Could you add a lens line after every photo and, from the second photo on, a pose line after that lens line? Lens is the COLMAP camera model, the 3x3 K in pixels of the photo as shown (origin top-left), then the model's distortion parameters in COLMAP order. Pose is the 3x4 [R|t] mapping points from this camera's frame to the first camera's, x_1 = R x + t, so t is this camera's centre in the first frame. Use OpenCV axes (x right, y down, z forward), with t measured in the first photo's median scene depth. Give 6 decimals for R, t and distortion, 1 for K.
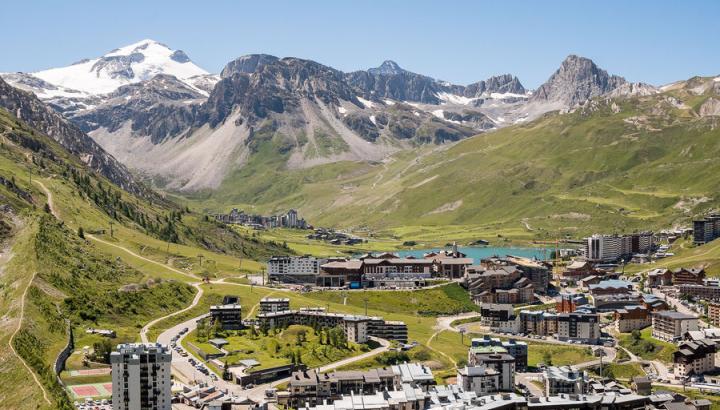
lens RADIAL K [[904.0, 0, 361.7], [0, 904.0, 223.1], [0, 0, 1]] dist [-0.115326, -0.012203]
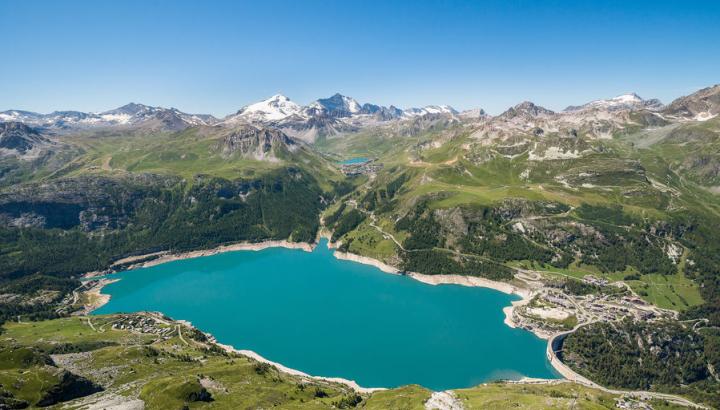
lens RADIAL K [[294.4, 0, 360.0], [0, 294.4, 205.0], [0, 0, 1]] dist [-0.010534, -0.000003]
pose [[0.992986, -0.040479, 0.111084, -0.080479], [0.010091, 0.965150, 0.261502, -0.123557], [-0.117798, -0.258547, 0.958789, -0.813277]]
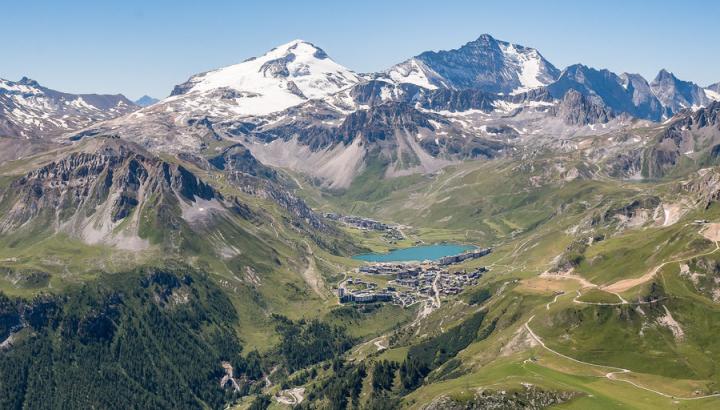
lens RADIAL K [[949.8, 0, 360.0], [0, 949.8, 205.0], [0, 0, 1]] dist [-0.100078, 0.004046]
pose [[0.989556, 0.017215, -0.143114, 0.127545], [-0.004711, 0.996175, 0.087255, -0.149876], [0.144069, -0.085670, 0.985852, -0.816418]]
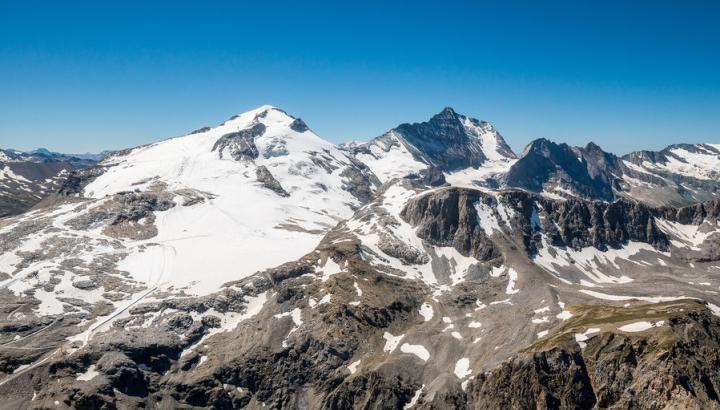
lens RADIAL K [[487.6, 0, 360.0], [0, 487.6, 205.0], [0, 0, 1]] dist [0.004019, 0.001939]
pose [[0.999807, 0.012958, 0.014765, -0.254692], [-0.014294, 0.995440, 0.094308, -0.270696], [-0.013476, -0.094500, 0.995434, 0.786006]]
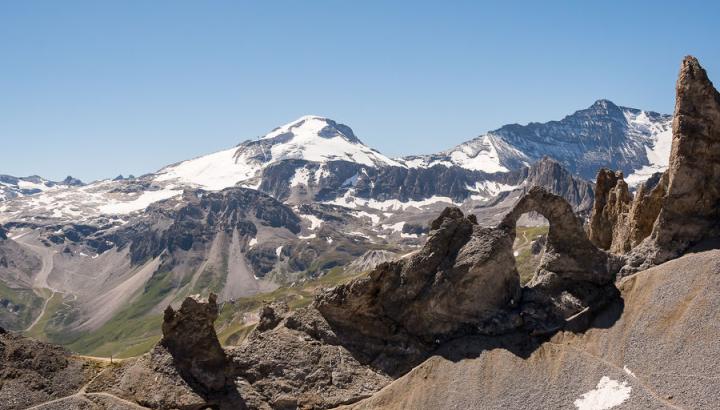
lens RADIAL K [[904.0, 0, 361.7], [0, 904.0, 223.1], [0, 0, 1]] dist [-0.115326, -0.012203]
pose [[0.895583, -0.015734, -0.444615, 0.556447], [0.018789, 0.999820, 0.002466, -0.145933], [0.444497, -0.010562, 0.895718, 0.109195]]
